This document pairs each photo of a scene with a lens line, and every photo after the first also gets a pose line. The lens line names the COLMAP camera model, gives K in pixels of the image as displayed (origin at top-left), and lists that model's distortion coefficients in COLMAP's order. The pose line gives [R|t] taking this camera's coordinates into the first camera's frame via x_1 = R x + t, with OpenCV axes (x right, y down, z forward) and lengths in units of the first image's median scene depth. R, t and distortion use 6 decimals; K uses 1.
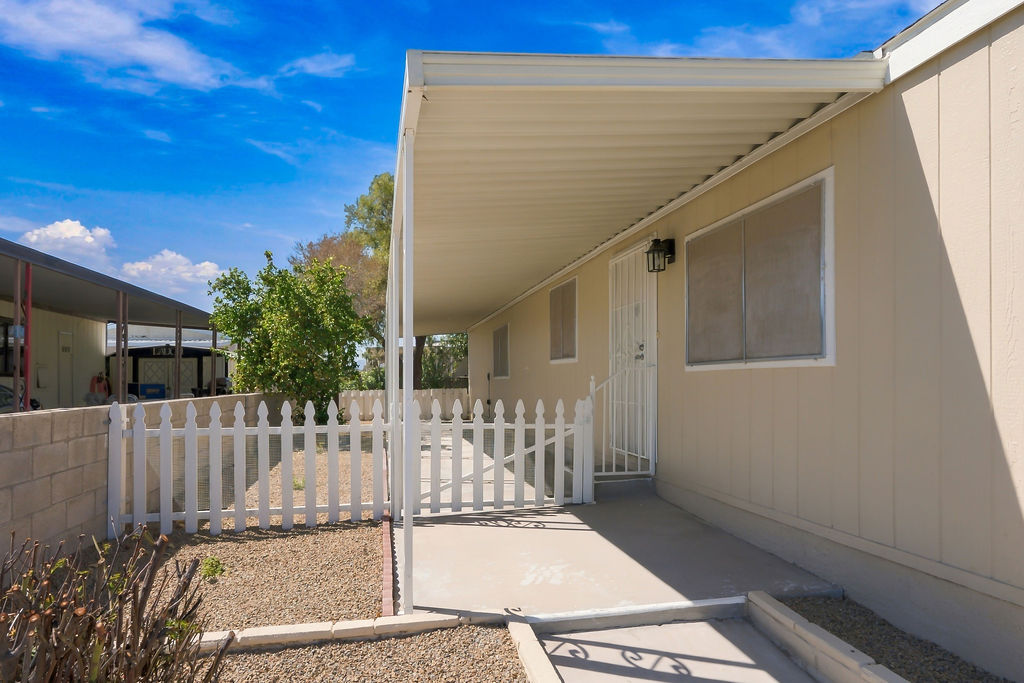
lens RADIAL K [[593.9, 0, 512.0], [0, 593.9, 329.2], [0, 0, 1]] dist [0.005421, 0.001461]
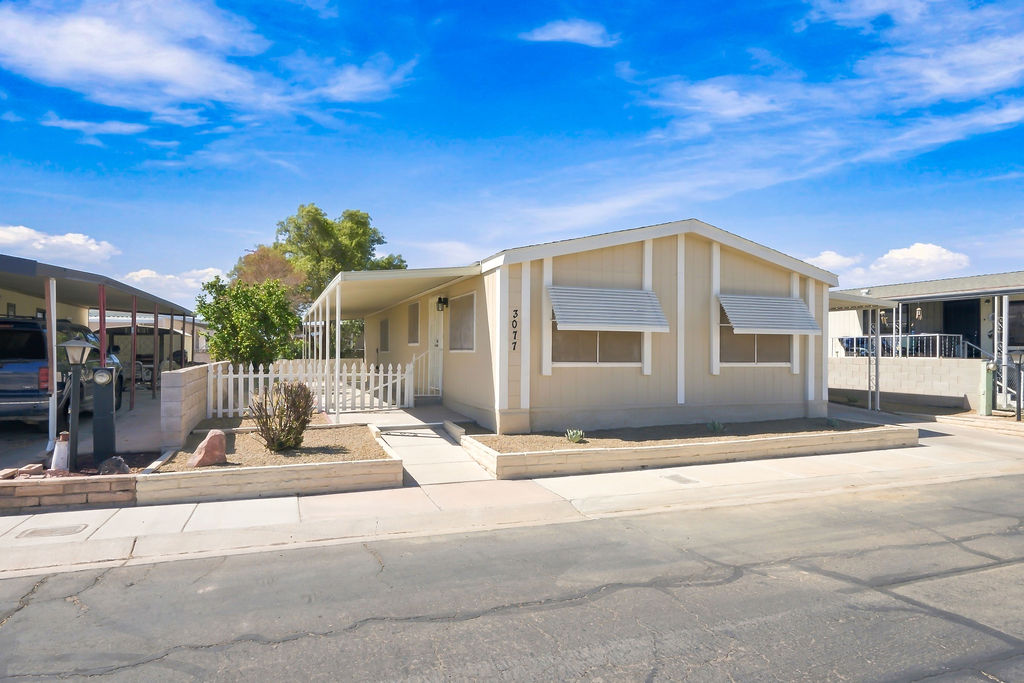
lens RADIAL K [[593.9, 0, 512.0], [0, 593.9, 329.2], [0, 0, 1]] dist [0.005421, 0.001461]
pose [[0.986047, 0.015324, 0.165762, 0.129171], [-0.023168, 0.998696, 0.045493, -0.136227], [-0.164849, -0.048699, 0.985116, -1.386906]]
